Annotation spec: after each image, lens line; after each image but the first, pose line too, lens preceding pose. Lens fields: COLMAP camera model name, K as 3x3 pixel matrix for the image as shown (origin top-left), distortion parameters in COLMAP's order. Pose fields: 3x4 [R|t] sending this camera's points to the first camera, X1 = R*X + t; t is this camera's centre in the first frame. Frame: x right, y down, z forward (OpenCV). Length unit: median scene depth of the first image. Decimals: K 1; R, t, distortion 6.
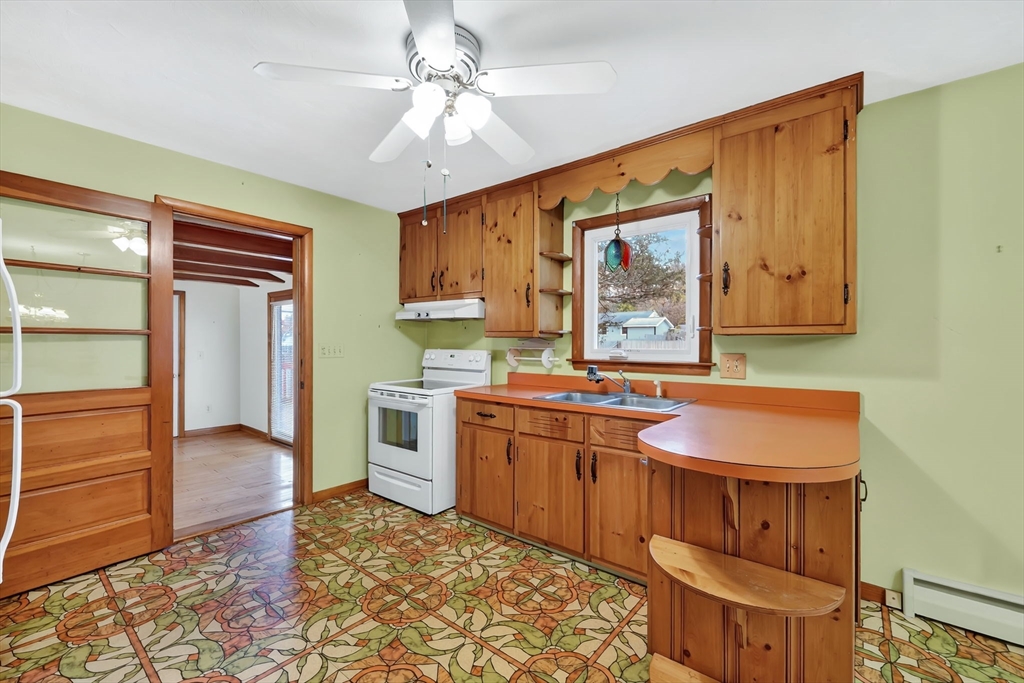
lens RADIAL K [[420.9, 0, 525.9], [0, 420.9, 342.9], [0, 0, 1]] dist [-0.000248, 0.000265]
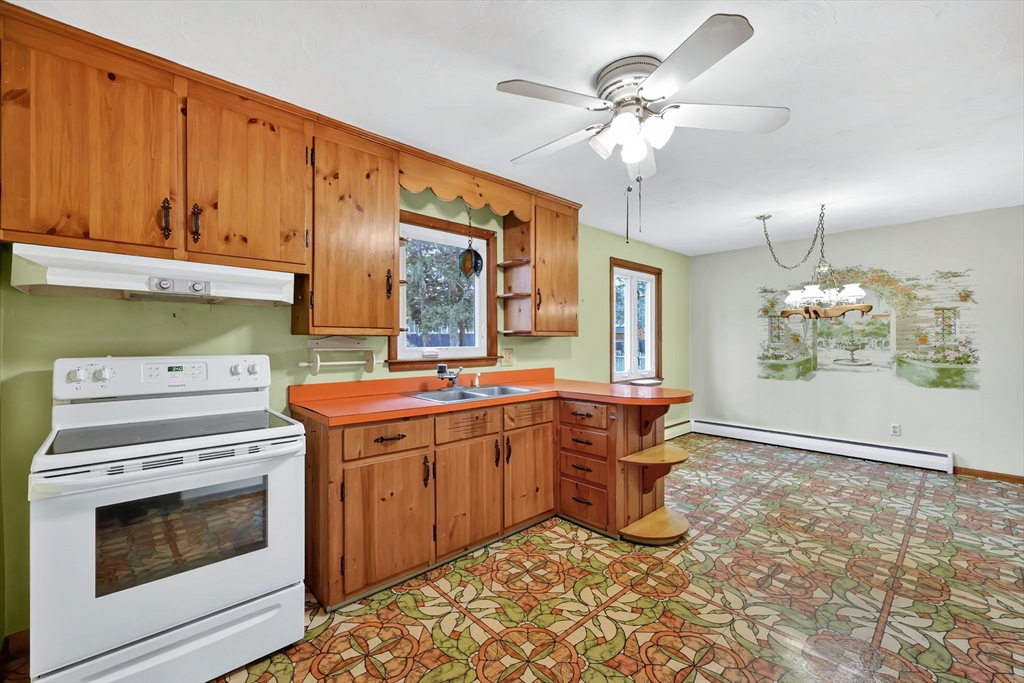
lens RADIAL K [[400.2, 0, 512.0], [0, 400.2, 341.5], [0, 0, 1]] dist [-0.000232, -0.000069]
pose [[0.189161, -0.003635, 0.981939, -1.045697], [0.003392, 0.999990, 0.003049, -0.004734], [-0.981940, 0.002754, 0.189171, 0.897246]]
